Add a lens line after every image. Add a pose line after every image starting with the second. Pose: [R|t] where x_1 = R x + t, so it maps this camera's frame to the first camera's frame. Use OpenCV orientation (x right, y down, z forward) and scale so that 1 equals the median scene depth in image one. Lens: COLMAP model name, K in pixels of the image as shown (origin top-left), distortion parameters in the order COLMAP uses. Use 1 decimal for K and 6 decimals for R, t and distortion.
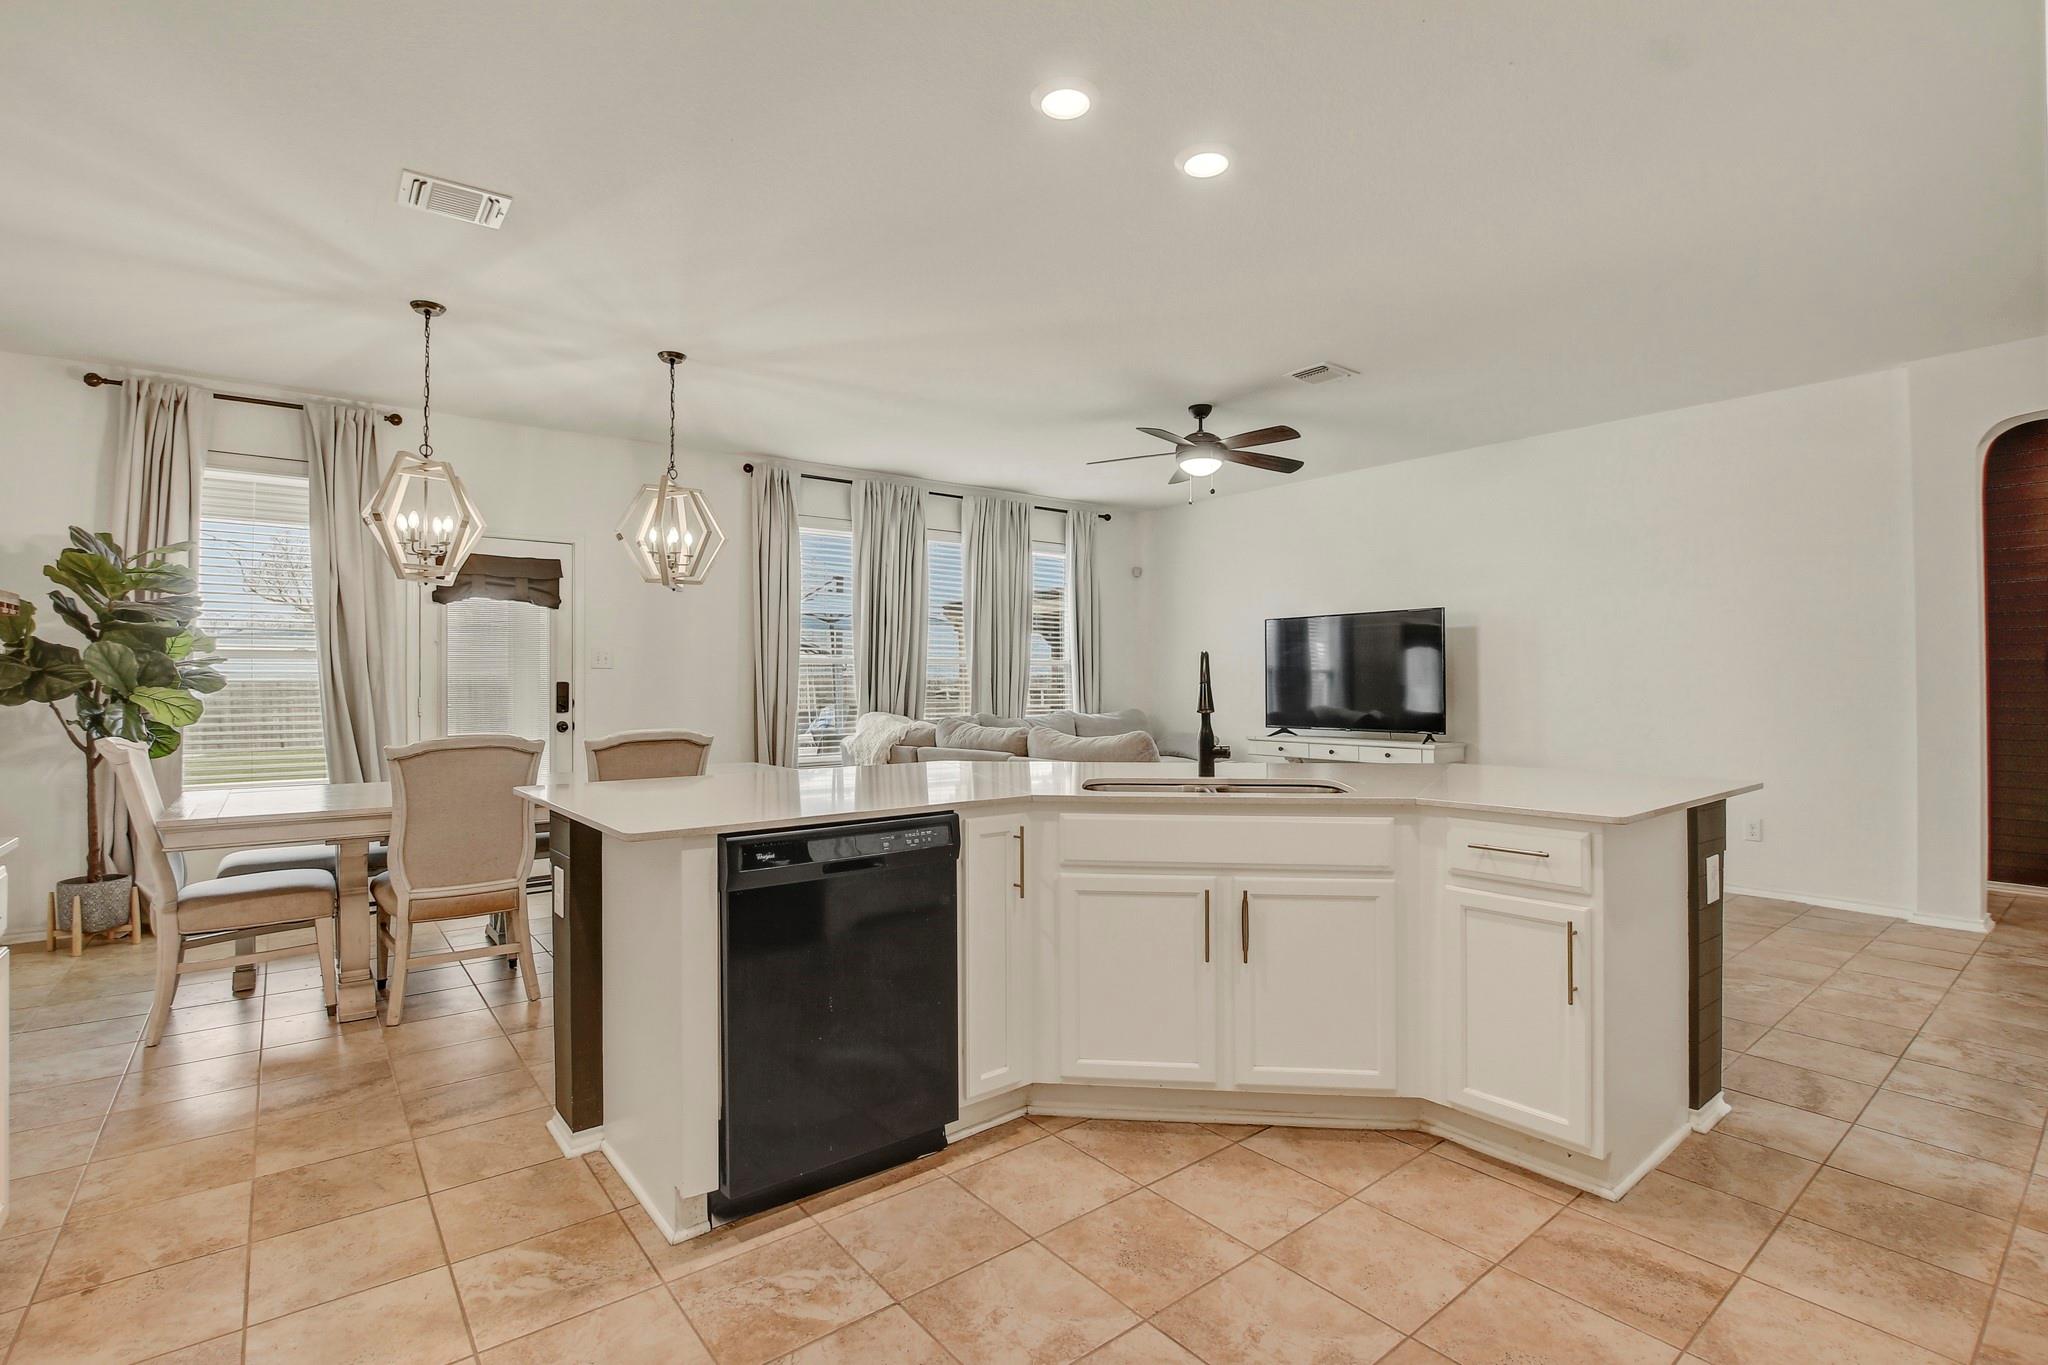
lens RADIAL K [[945.3, 0, 1024.0], [0, 945.3, 682.5], [0, 0, 1]] dist [-0.030271, 0.000793]
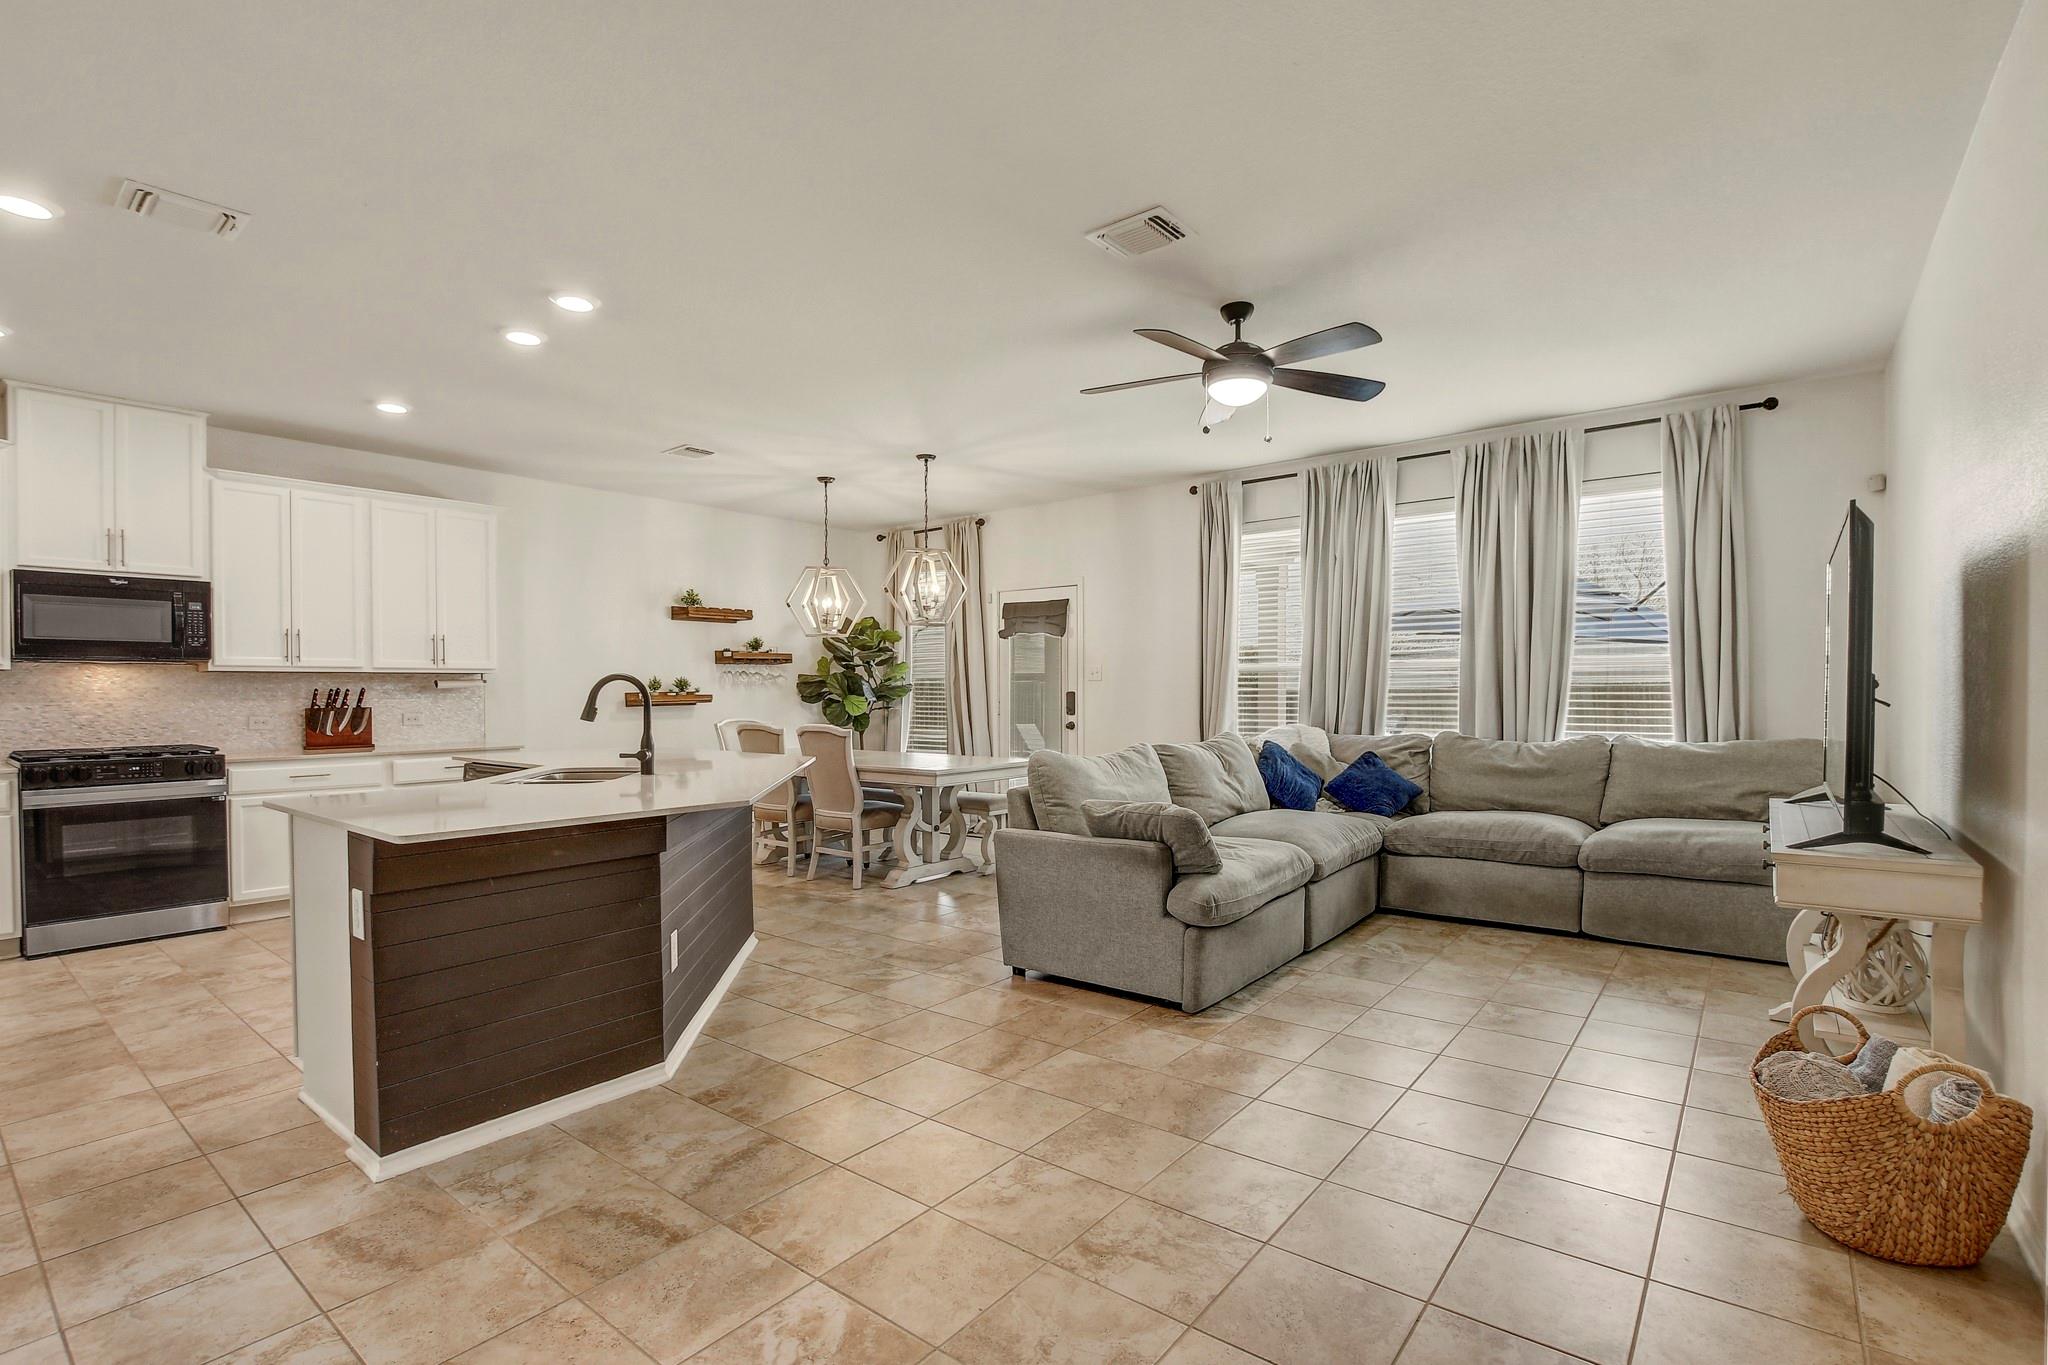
lens RADIAL K [[953.1, 0, 1020.5], [0, 953.1, 719.6], [0, 0, 1]] dist [-0.020384, -0.000309]
pose [[0.225422, 0.033186, -0.973696, 1.722840], [0.002080, 0.999401, 0.034544, -0.016577], [0.974259, -0.009812, 0.225218, 1.363430]]
